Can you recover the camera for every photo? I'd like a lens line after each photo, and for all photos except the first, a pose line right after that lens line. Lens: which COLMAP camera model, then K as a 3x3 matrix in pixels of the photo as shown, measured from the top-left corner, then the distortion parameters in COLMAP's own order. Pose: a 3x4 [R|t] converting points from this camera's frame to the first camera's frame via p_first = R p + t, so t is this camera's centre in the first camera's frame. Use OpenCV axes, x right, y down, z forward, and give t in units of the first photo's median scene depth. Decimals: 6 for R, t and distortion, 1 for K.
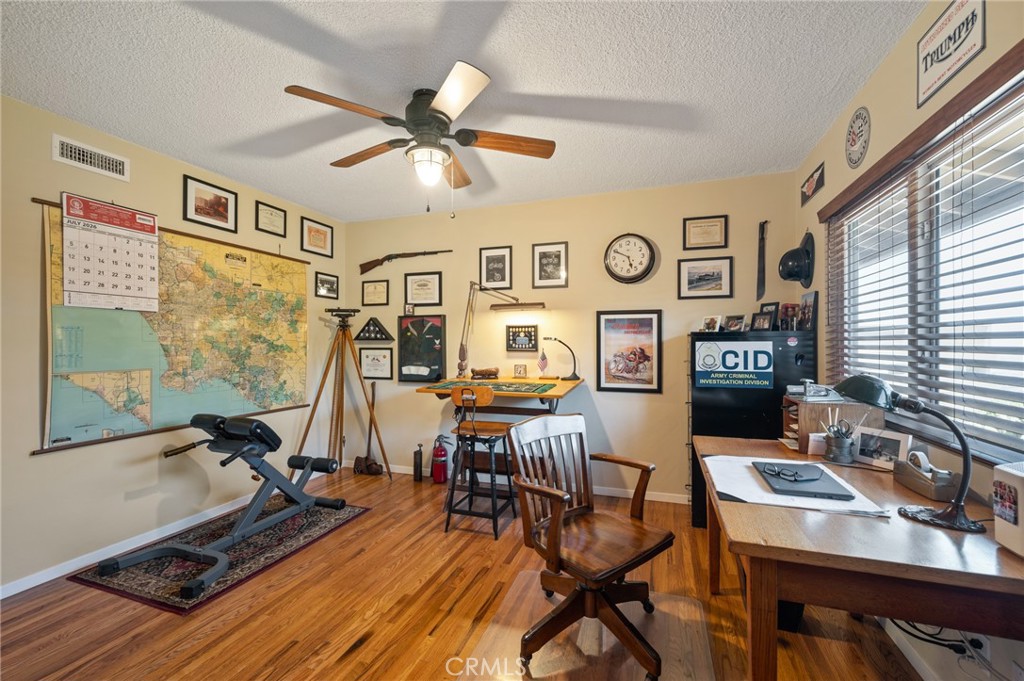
lens RADIAL K [[433.4, 0, 513.6], [0, 433.4, 338.4], [0, 0, 1]] dist [-0.000957, -0.000148]
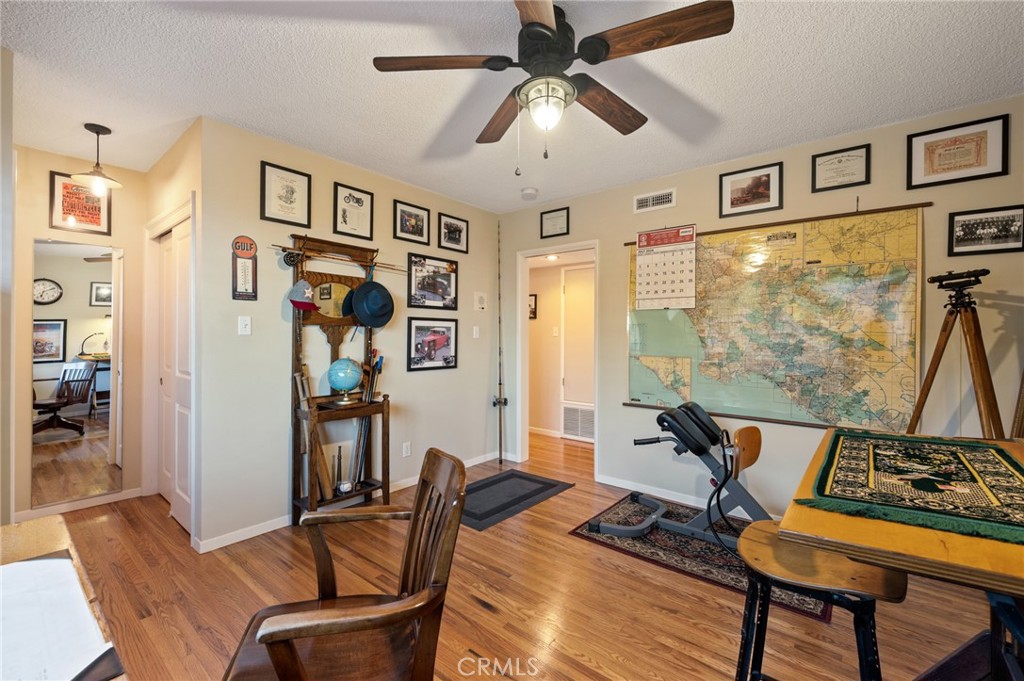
lens RADIAL K [[433.4, 0, 513.6], [0, 433.4, 338.4], [0, 0, 1]] dist [-0.000957, -0.000148]
pose [[-0.352442, -0.000286, -0.935834, 0.400776], [-0.000910, 1.000000, 0.000037, 0.018502], [0.935833, 0.000864, -0.352442, 0.908097]]
